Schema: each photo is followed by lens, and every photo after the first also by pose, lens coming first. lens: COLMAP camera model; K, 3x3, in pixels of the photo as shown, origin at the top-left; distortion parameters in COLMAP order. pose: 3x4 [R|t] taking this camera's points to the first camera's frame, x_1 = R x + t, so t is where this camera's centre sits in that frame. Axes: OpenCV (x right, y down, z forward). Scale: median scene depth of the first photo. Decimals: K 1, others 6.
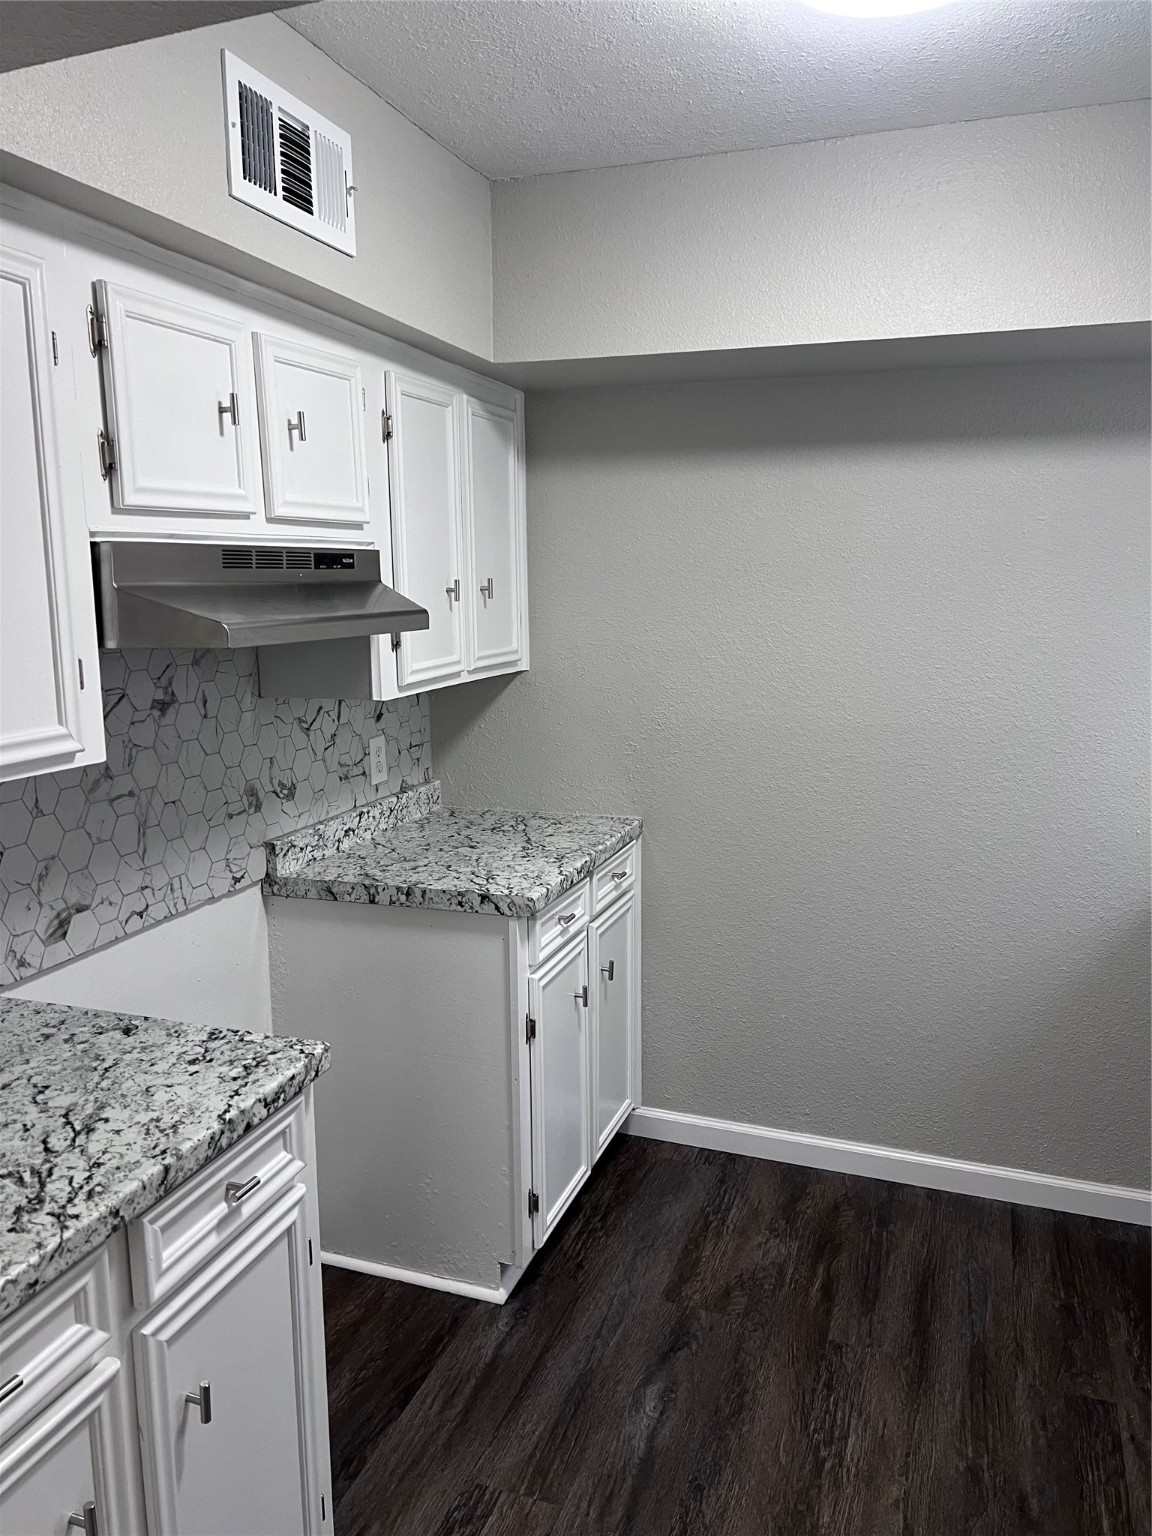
lens RADIAL K [[1128.2, 0, 572.9], [0, 1128.2, 777.4], [0, 0, 1]] dist [0.038167, -0.056513]
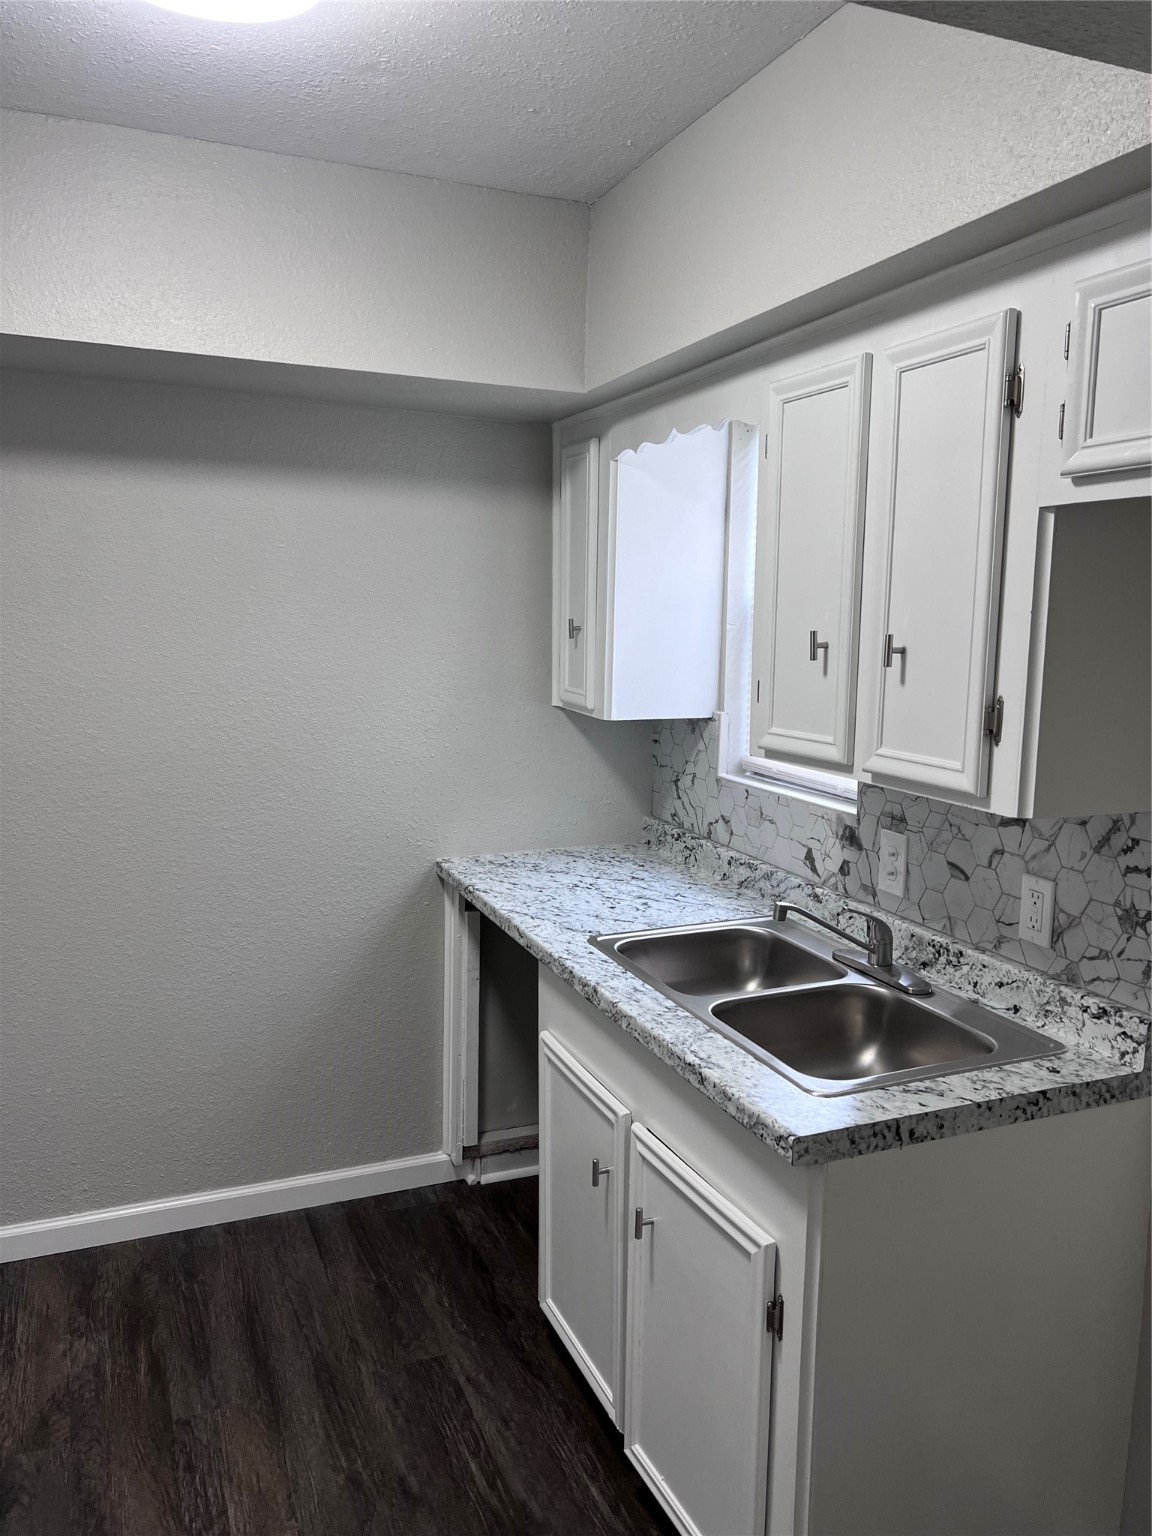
lens RADIAL K [[1128.2, 0, 572.9], [0, 1128.2, 777.4], [0, 0, 1]] dist [0.038167, -0.056513]
pose [[0.732331, -0.086180, 0.675473, -0.112384], [0.096681, 0.995069, 0.022136, -0.015224], [-0.674050, 0.049095, 0.737052, 0.069820]]
